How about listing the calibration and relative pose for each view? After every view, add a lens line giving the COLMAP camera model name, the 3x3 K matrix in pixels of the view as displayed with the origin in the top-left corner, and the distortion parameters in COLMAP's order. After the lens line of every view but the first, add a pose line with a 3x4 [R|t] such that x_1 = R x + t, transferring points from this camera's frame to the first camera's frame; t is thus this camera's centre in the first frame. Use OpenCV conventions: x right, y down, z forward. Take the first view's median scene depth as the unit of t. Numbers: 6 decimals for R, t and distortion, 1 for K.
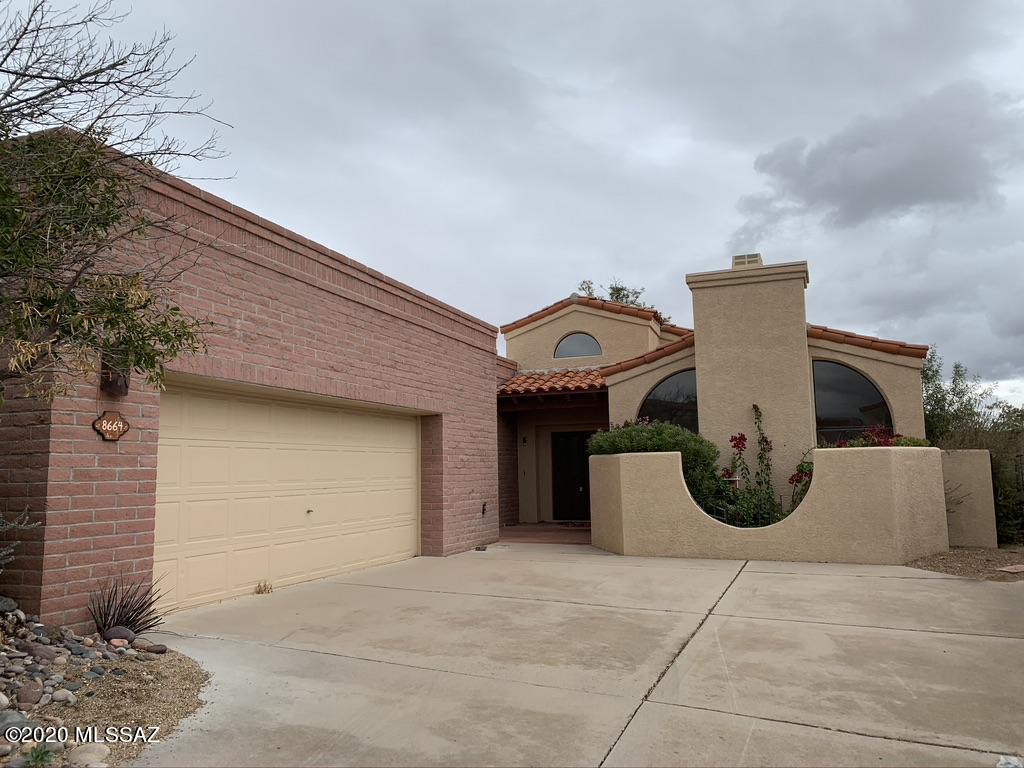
lens RADIAL K [[782.8, 0, 508.2], [0, 782.8, 385.5], [0, 0, 1]] dist [0.082262, -0.125267]
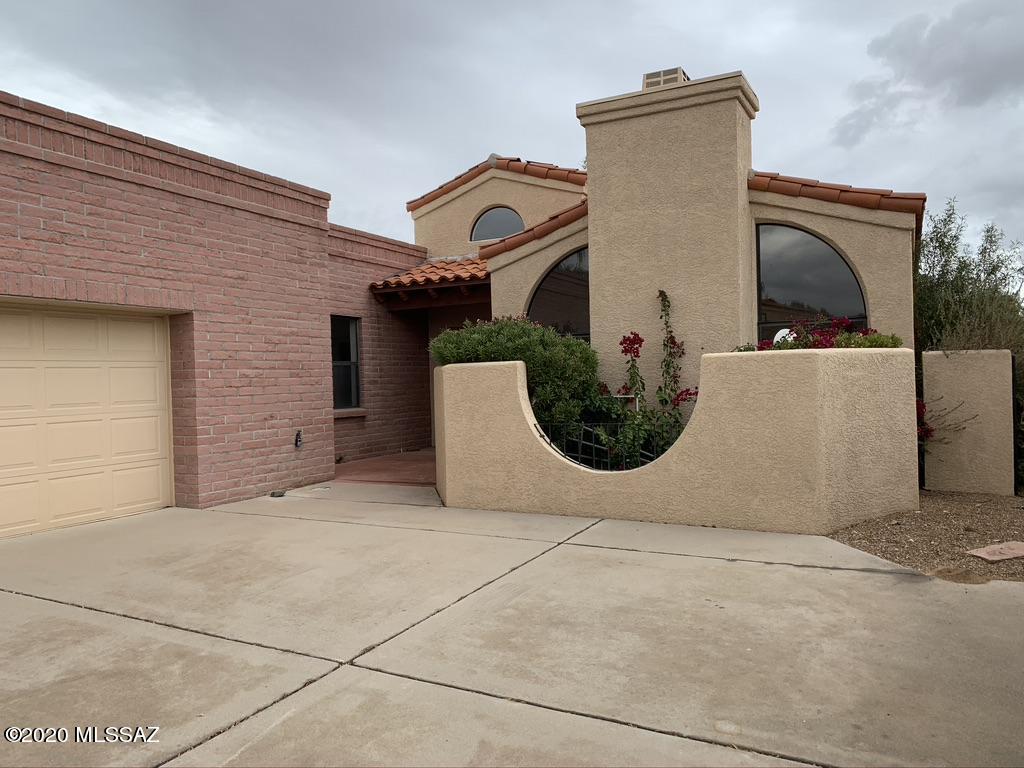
lens RADIAL K [[782.8, 0, 508.2], [0, 782.8, 385.5], [0, 0, 1]] dist [0.082262, -0.125267]
pose [[0.994572, -0.009467, -0.103619, 0.250209], [0.022002, 0.992468, 0.120511, 0.020842], [0.101698, -0.122136, 0.987289, 0.291683]]
